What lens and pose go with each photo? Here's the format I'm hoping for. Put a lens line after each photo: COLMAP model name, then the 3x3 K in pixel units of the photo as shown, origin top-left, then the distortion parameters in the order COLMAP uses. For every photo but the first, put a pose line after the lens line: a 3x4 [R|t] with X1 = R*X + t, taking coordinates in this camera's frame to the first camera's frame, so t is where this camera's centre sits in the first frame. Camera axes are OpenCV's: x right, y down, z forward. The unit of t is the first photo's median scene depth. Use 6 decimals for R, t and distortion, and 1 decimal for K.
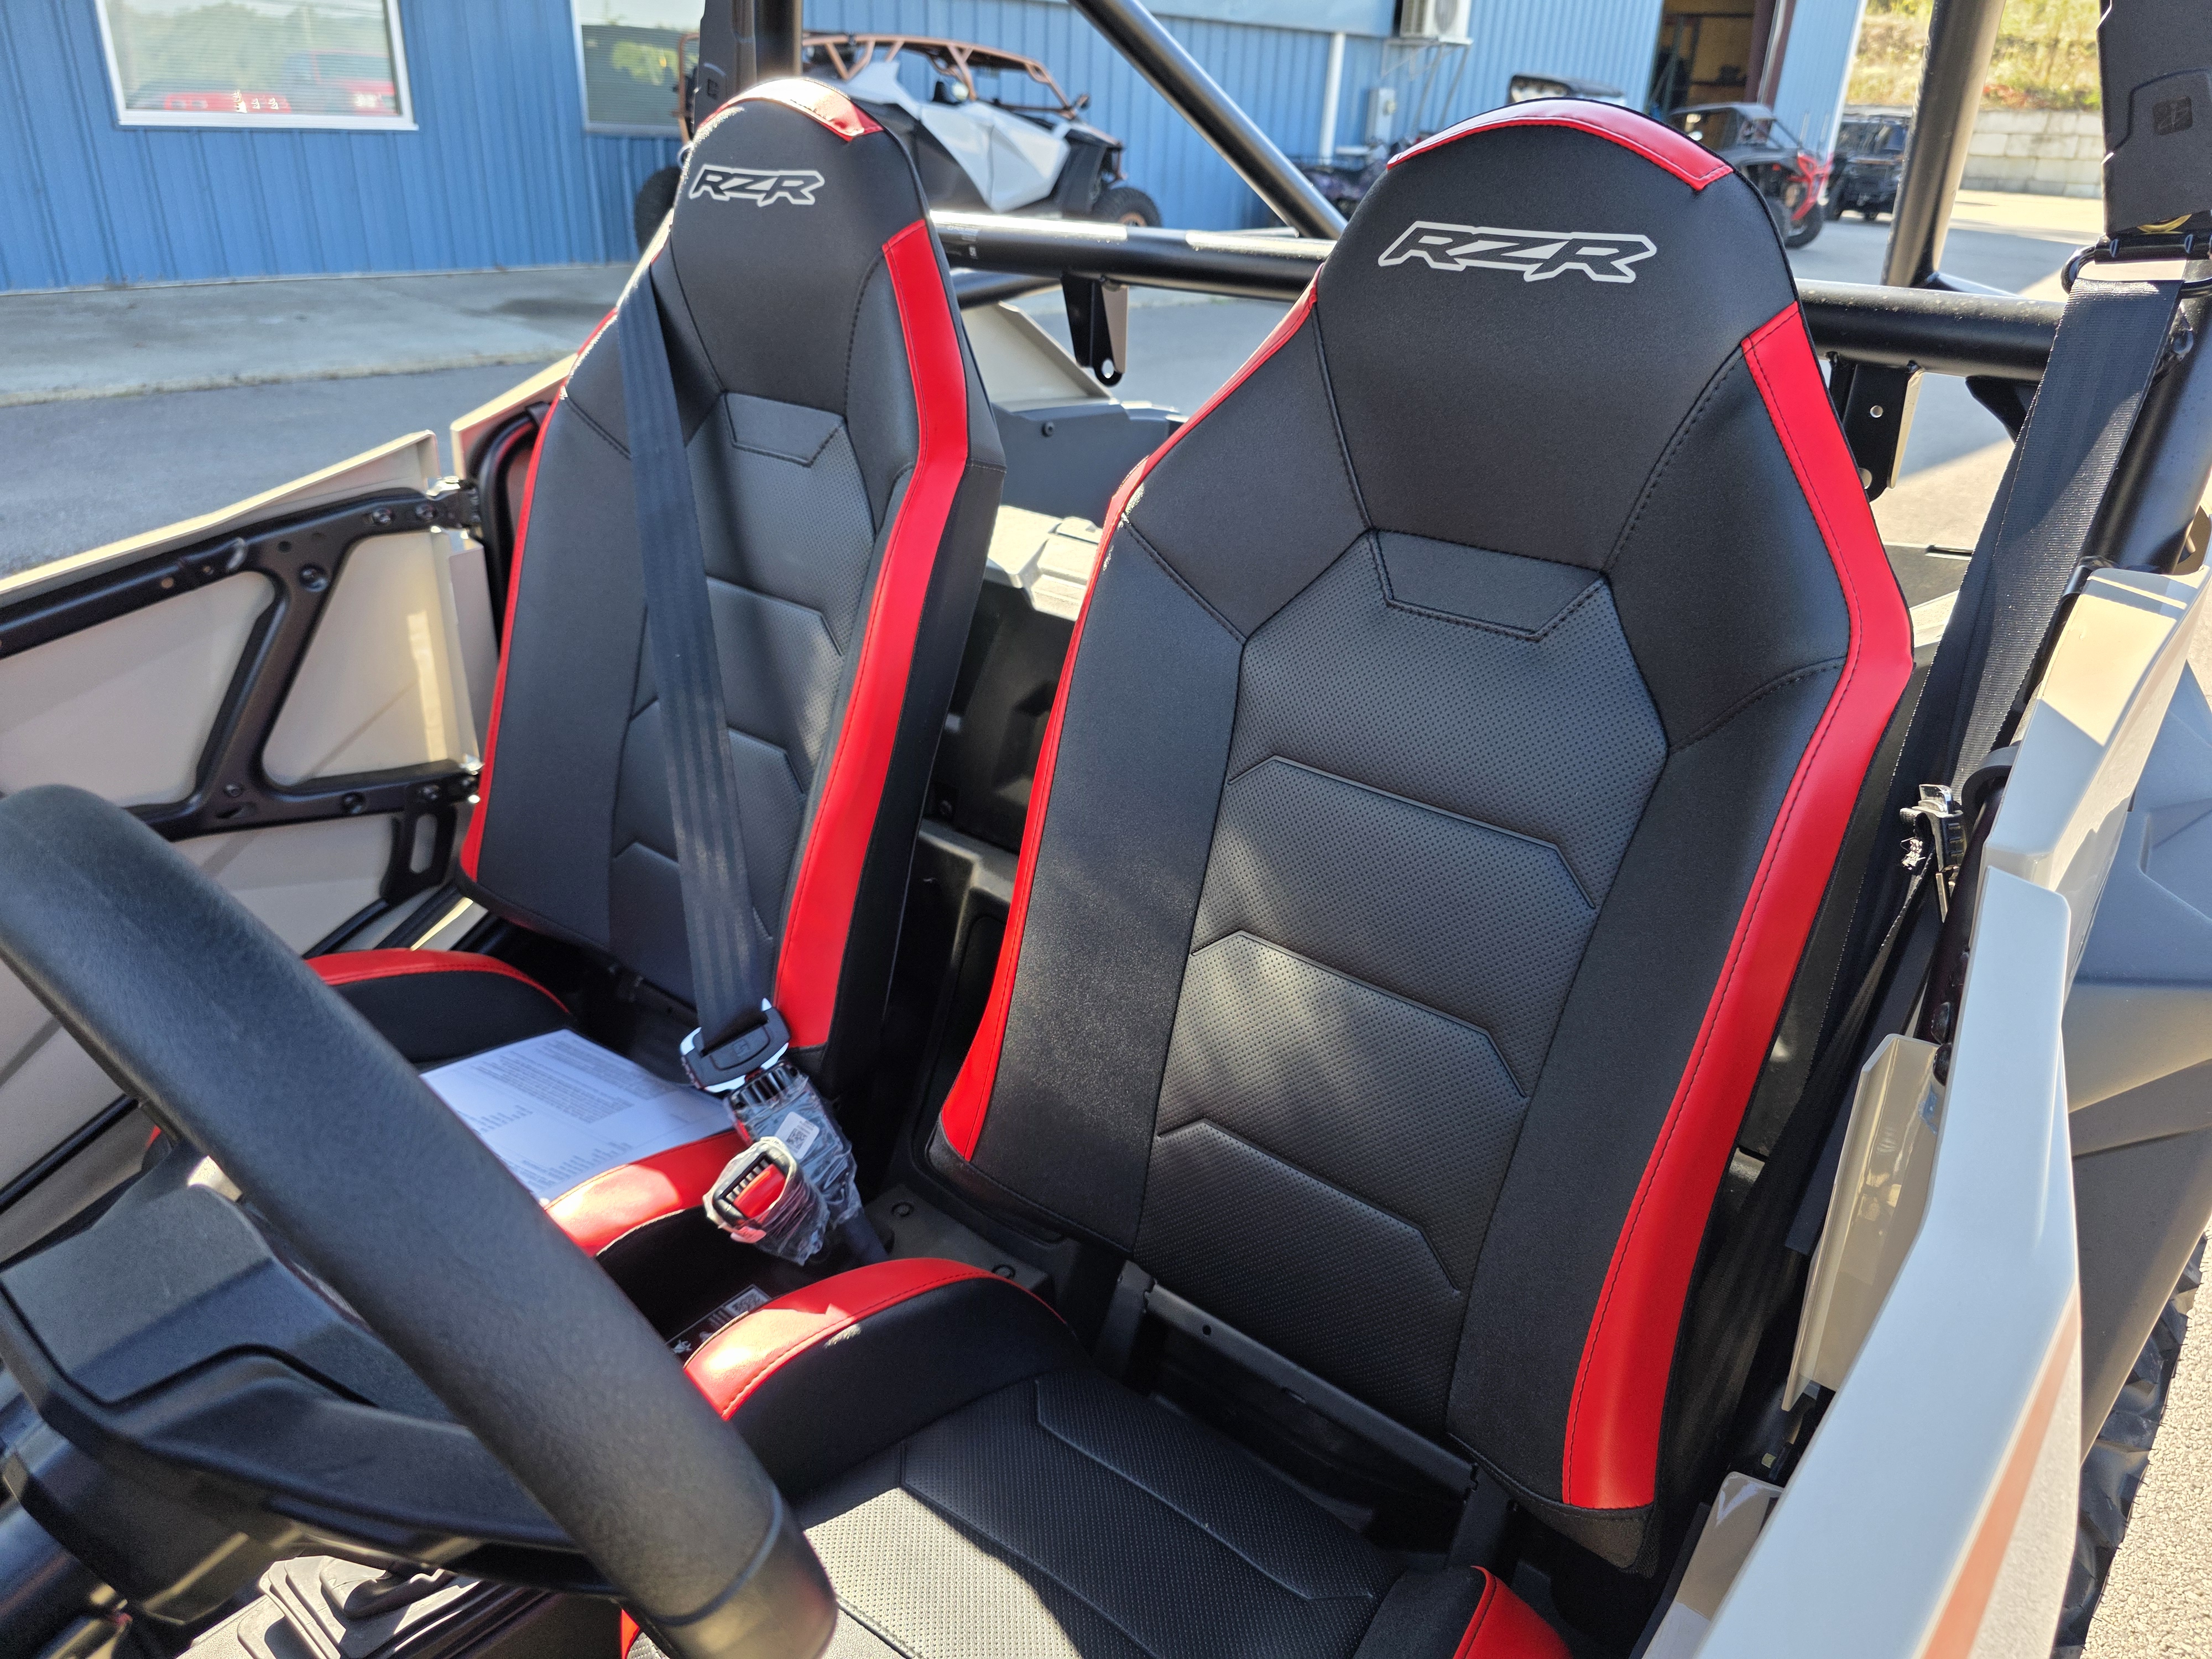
lens RADIAL K [[1500.5, 0, 1106.0], [0, 1500.5, 829.5], [0, 0, 1]] dist [-0.000069, -0.009998]
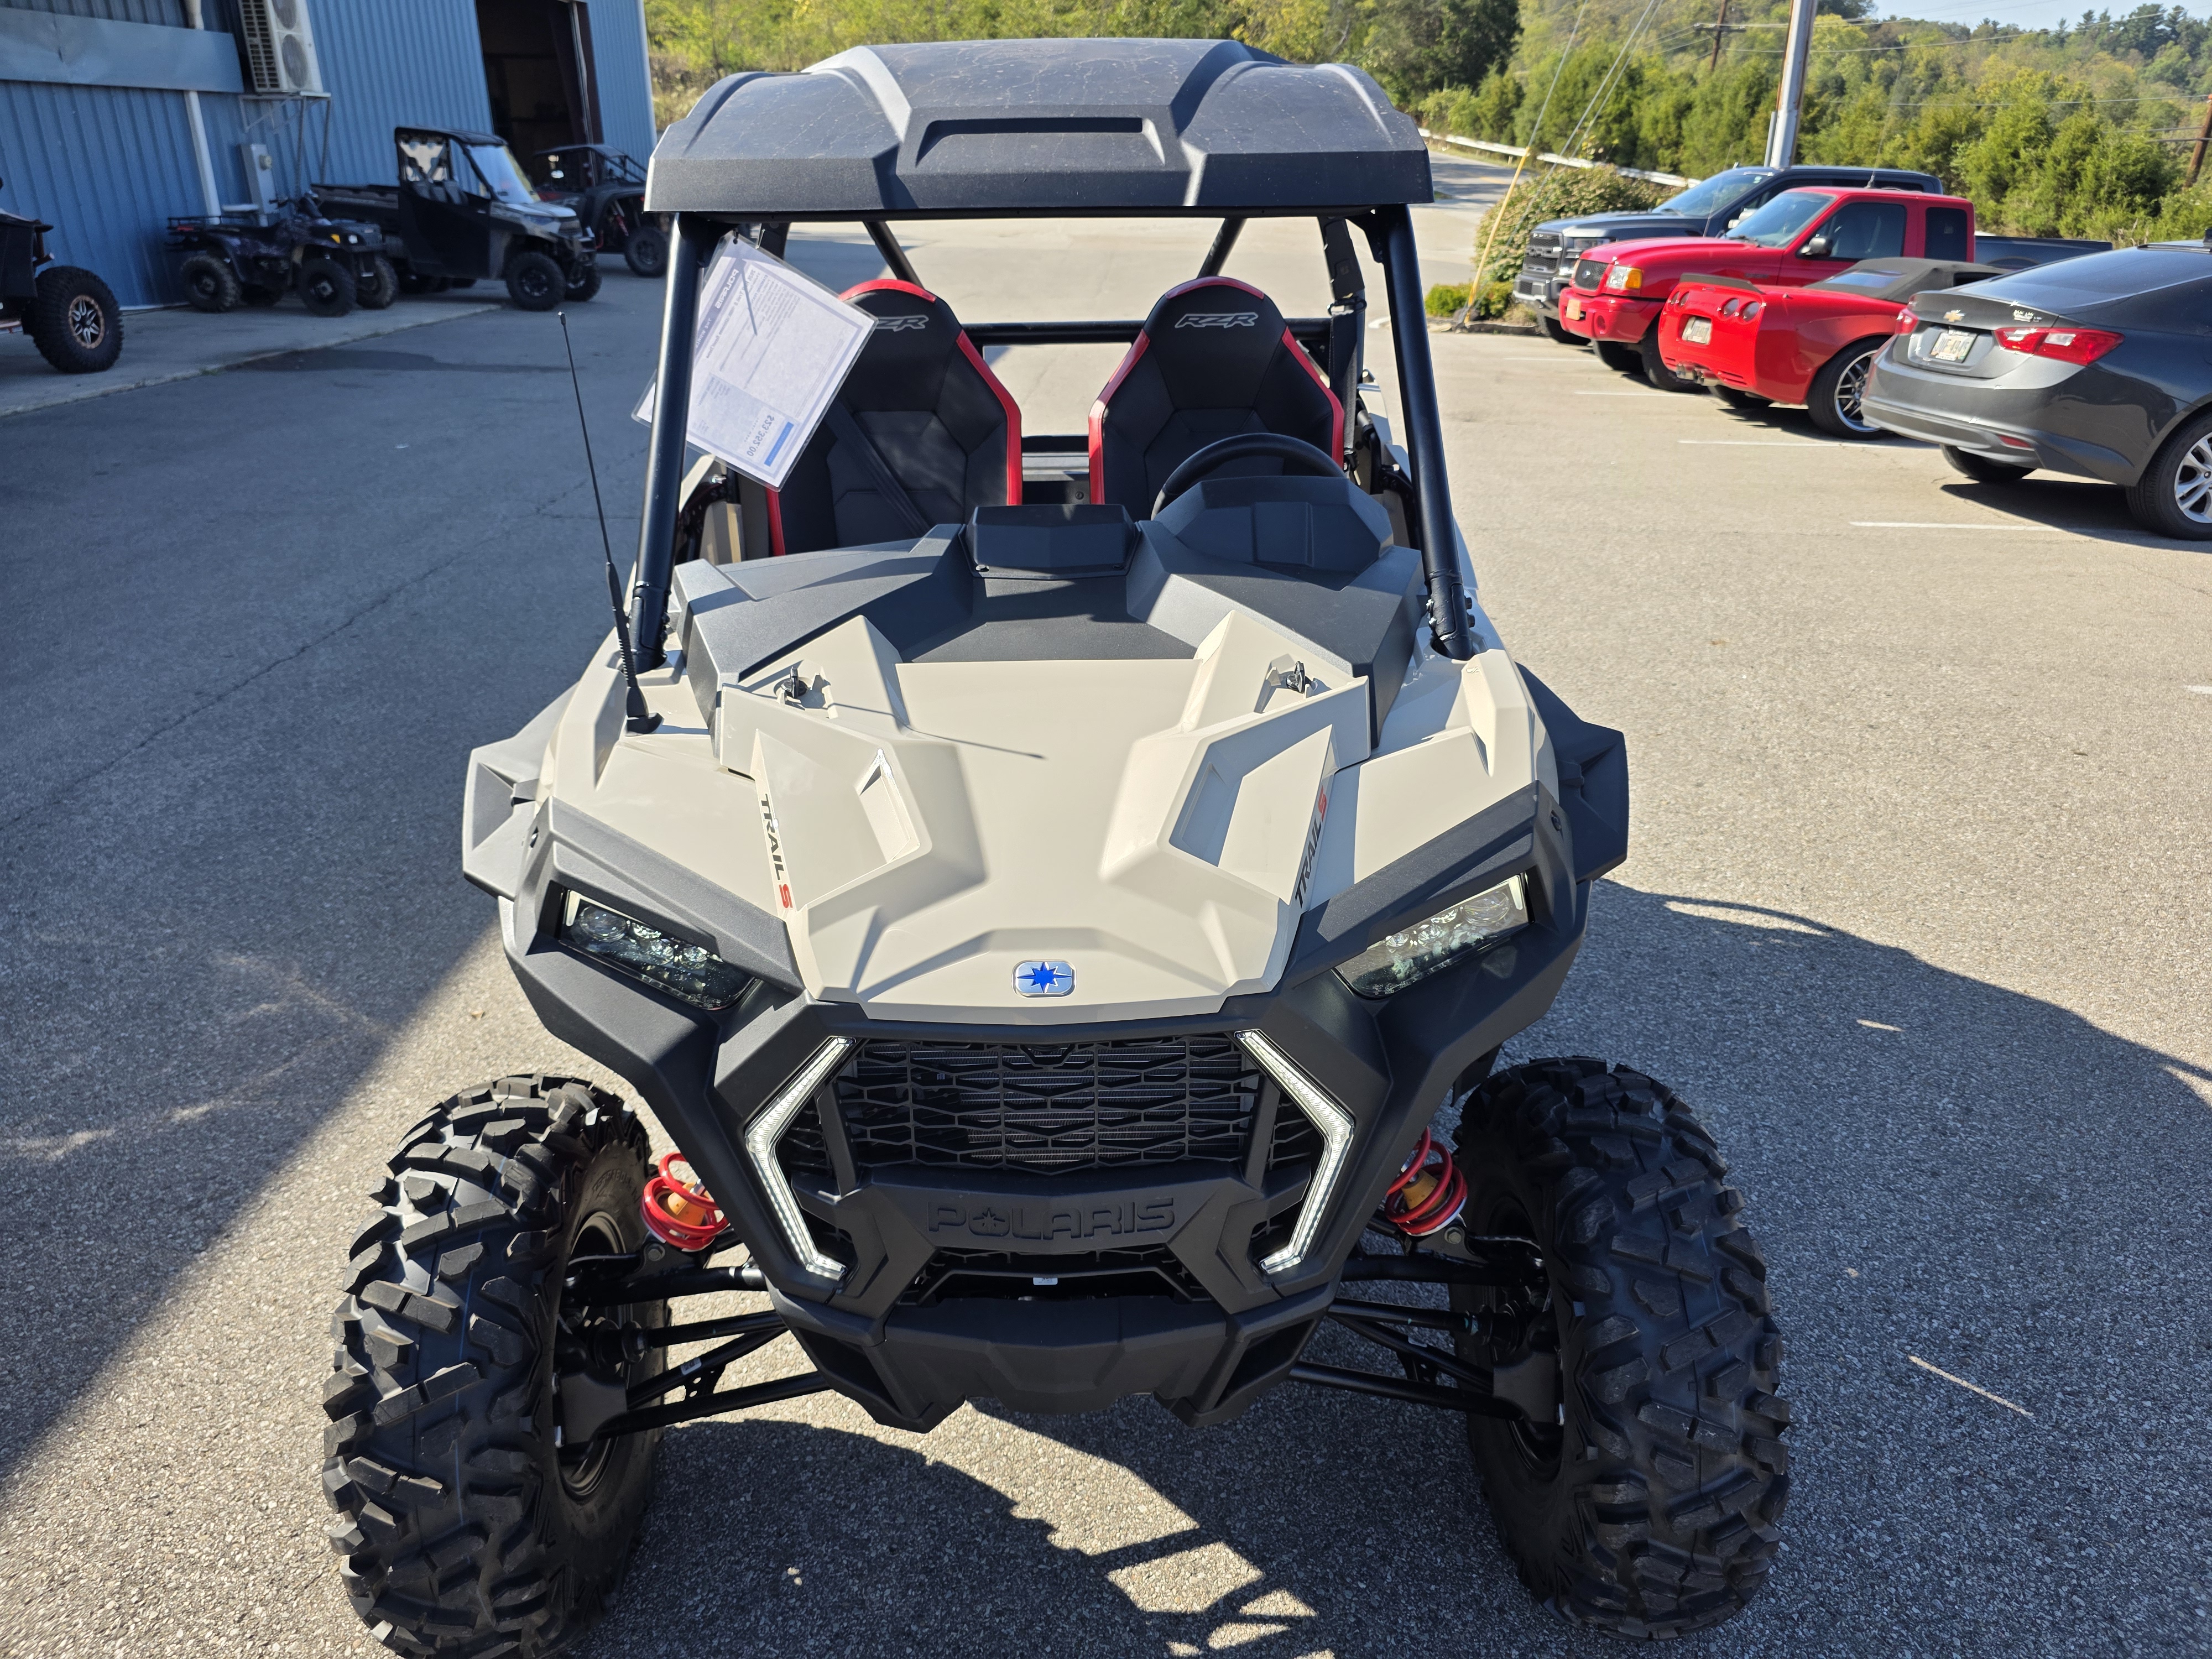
lens RADIAL K [[1500.5, 0, 1106.0], [0, 1500.5, 829.5], [0, 0, 1]] dist [-0.000069, -0.009998]
pose [[0.753785, -0.298466, 0.585429, -0.104648], [0.305587, 0.947920, 0.089806, 0.015811], [-0.581743, 0.111205, 0.805734, -0.069486]]
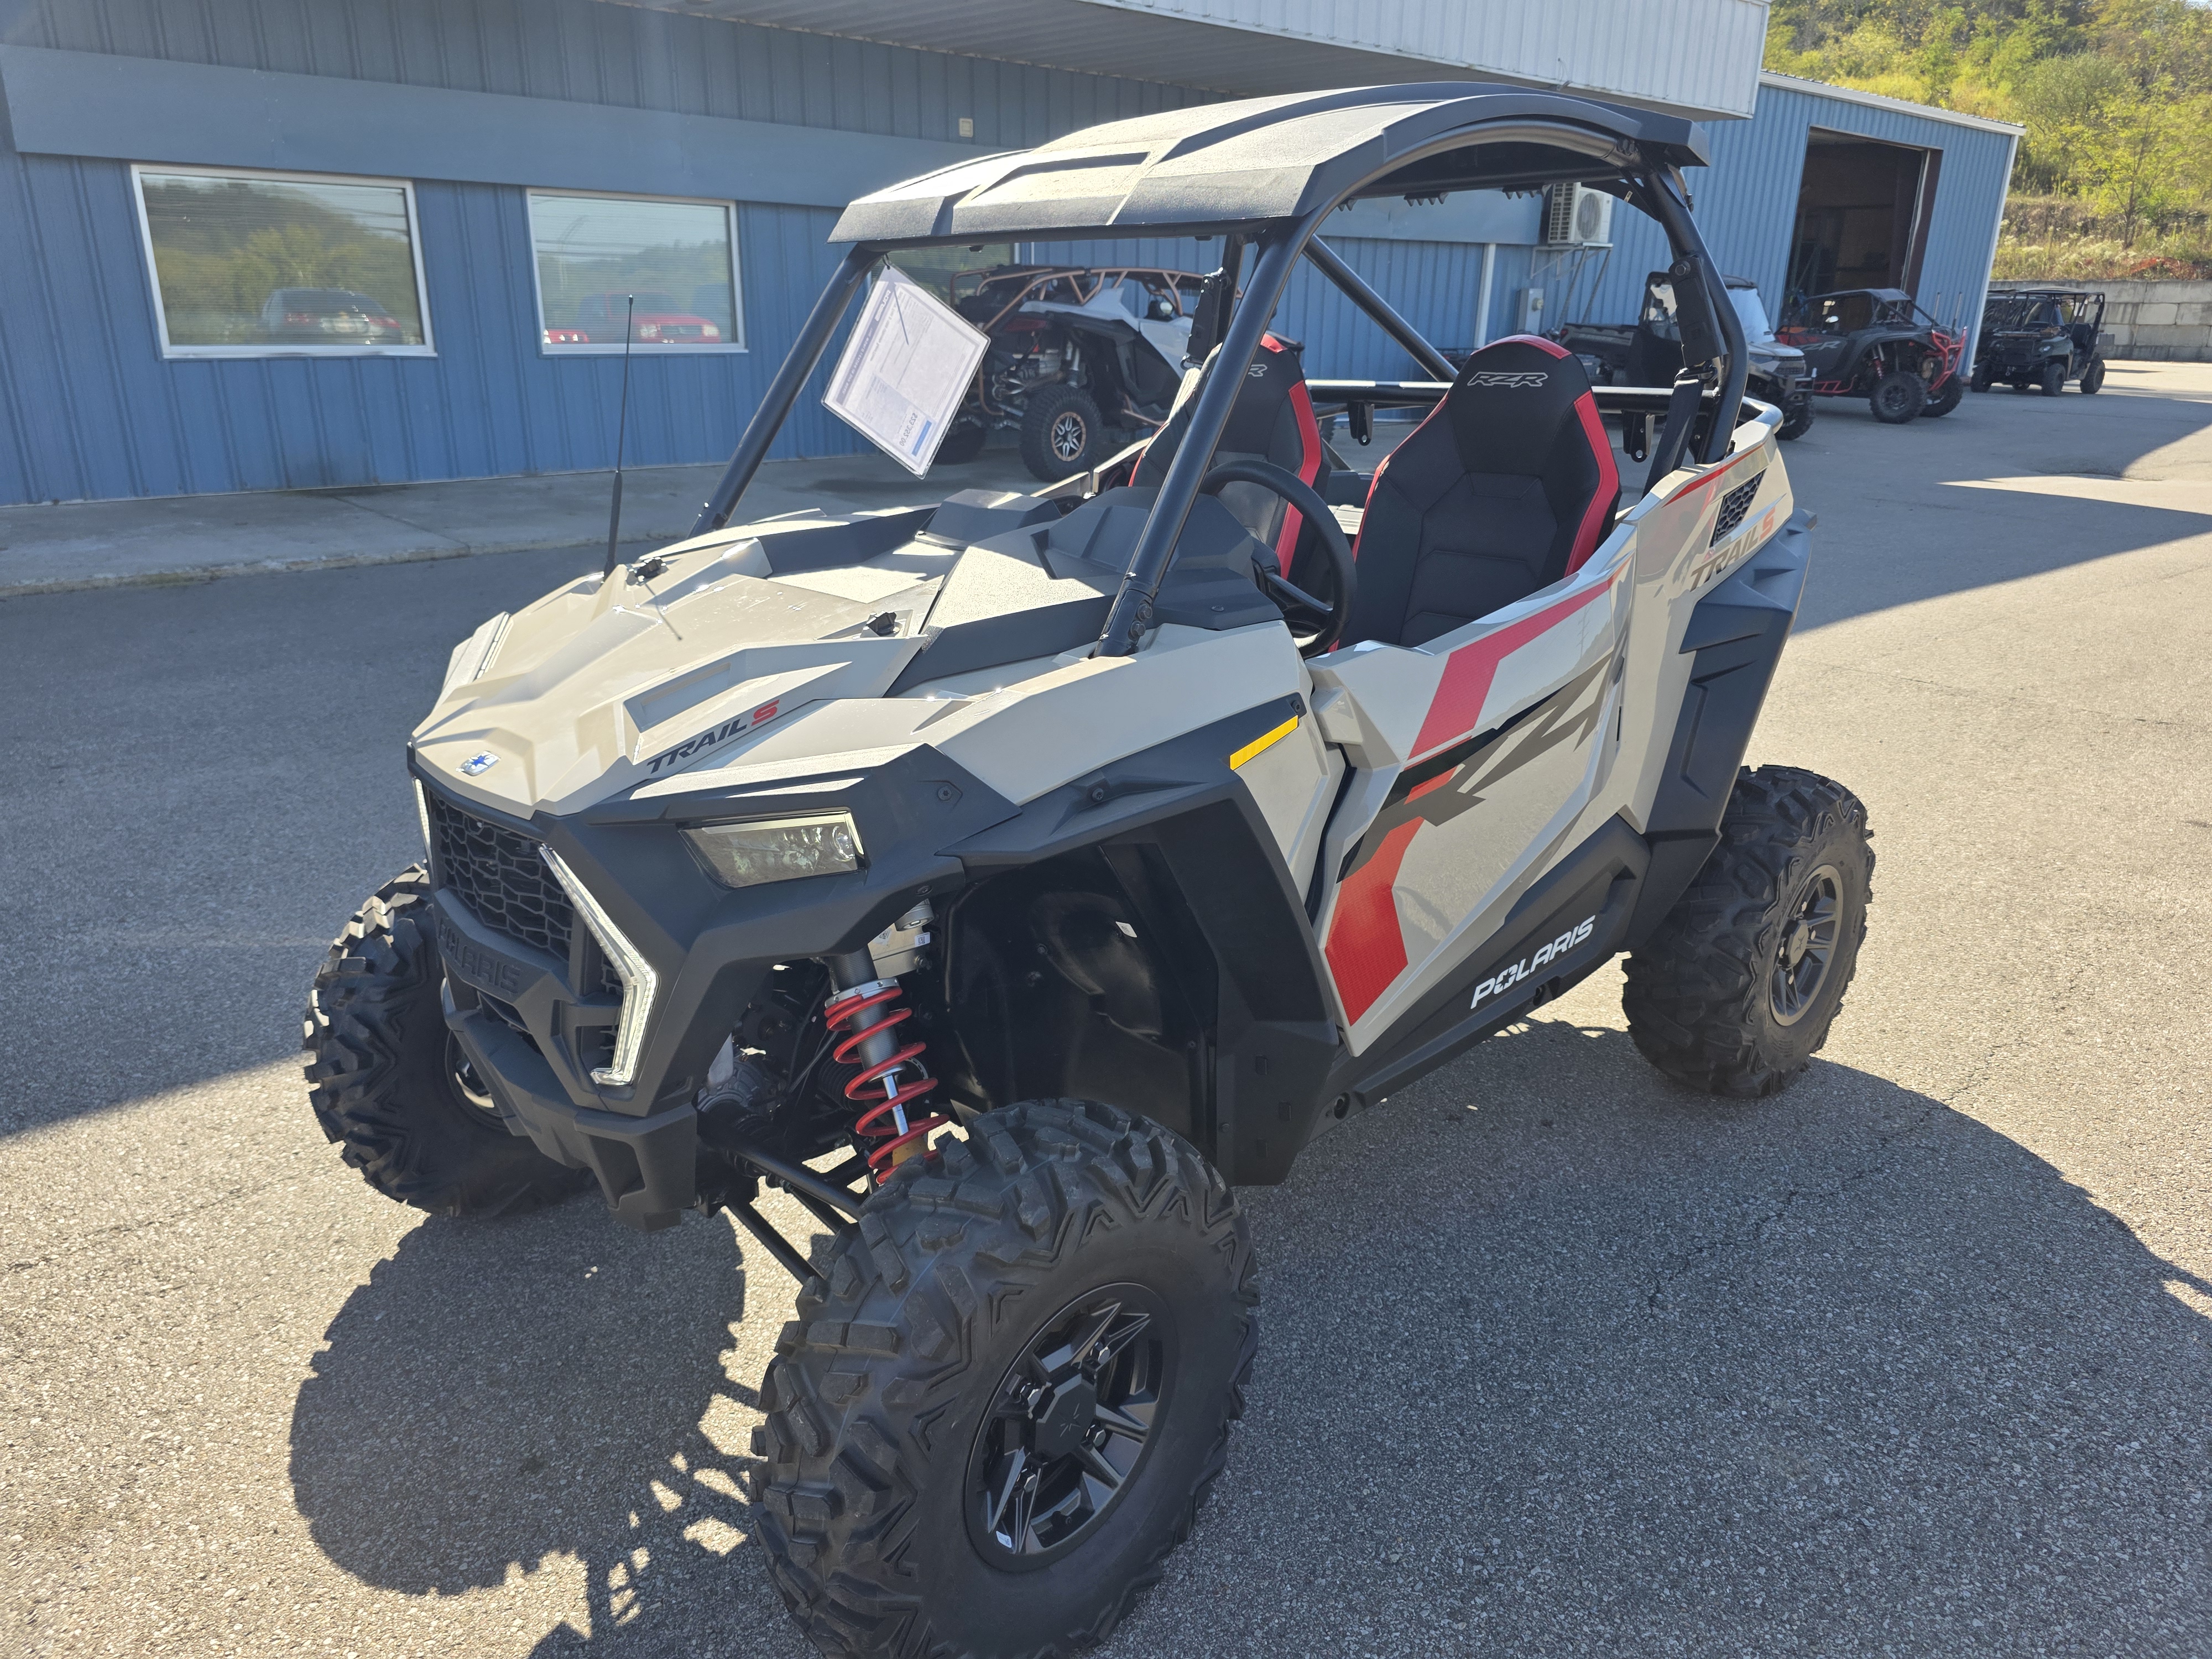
lens RADIAL K [[1494.5, 0, 1081.4], [0, 1494.5, 846.6], [0, 0, 1]] dist [0.005888, -0.016820]
pose [[0.992587, 0.006116, -0.121381, -0.011280], [-0.018969, 0.994290, -0.105017, 0.044423], [0.120046, 0.106541, 0.987035, -0.099935]]
